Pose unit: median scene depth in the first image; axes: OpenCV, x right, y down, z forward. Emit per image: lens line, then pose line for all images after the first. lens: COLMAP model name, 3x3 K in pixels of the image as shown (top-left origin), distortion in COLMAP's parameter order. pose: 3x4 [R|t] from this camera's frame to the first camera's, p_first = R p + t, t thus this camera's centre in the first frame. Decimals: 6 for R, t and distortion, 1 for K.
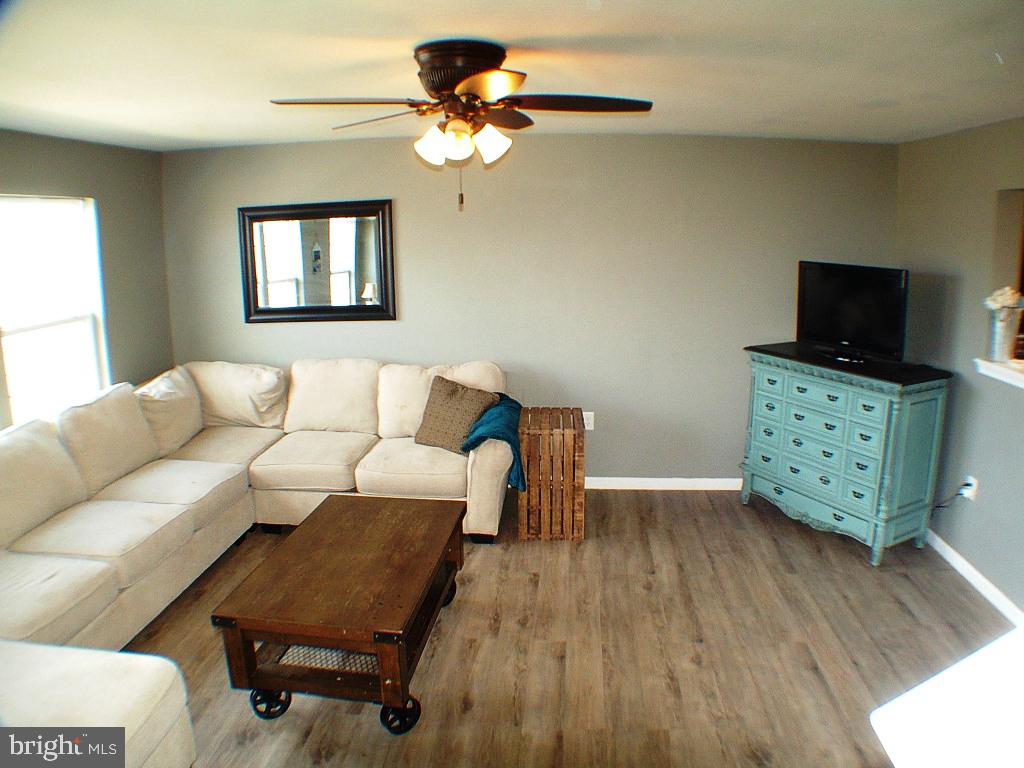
lens RADIAL K [[722.8, 0, 514.7], [0, 722.8, 379.3], [0, 0, 1]] dist [-0.230242, 0.088699]
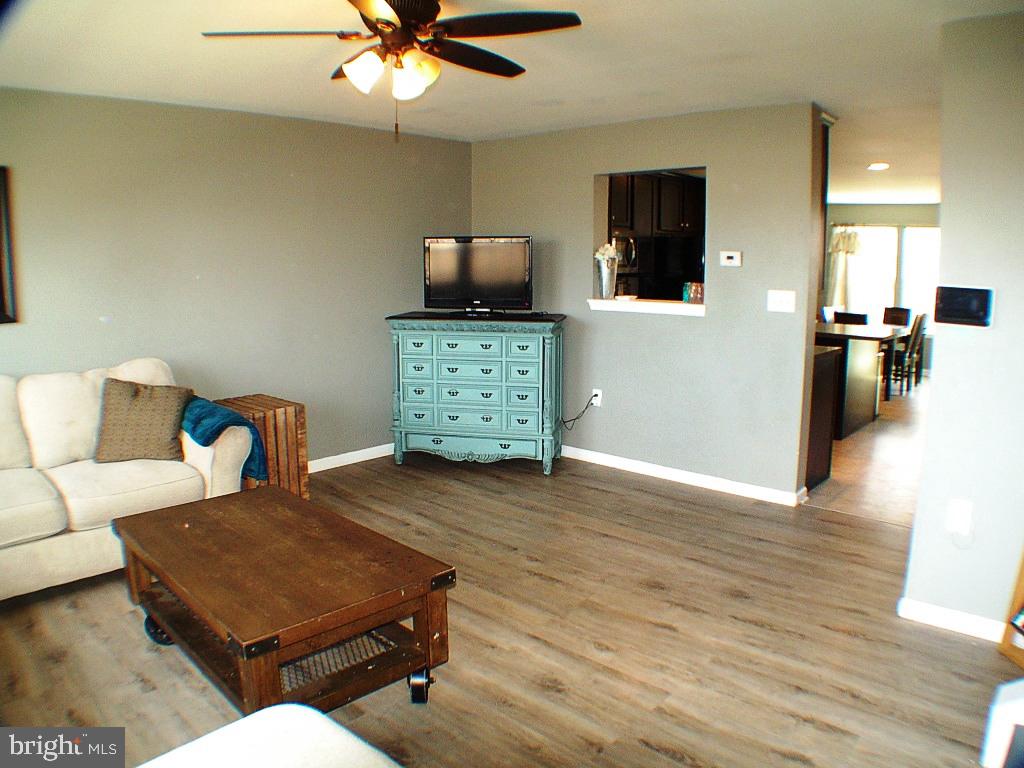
lens RADIAL K [[722.8, 0, 514.7], [0, 722.8, 379.3], [0, 0, 1]] dist [-0.230242, 0.088699]
pose [[0.619002, -0.118999, 0.776322, -0.462033], [0.161928, 0.986555, 0.022111, 0.061266], [-0.768515, 0.112022, 0.629949, 0.179783]]
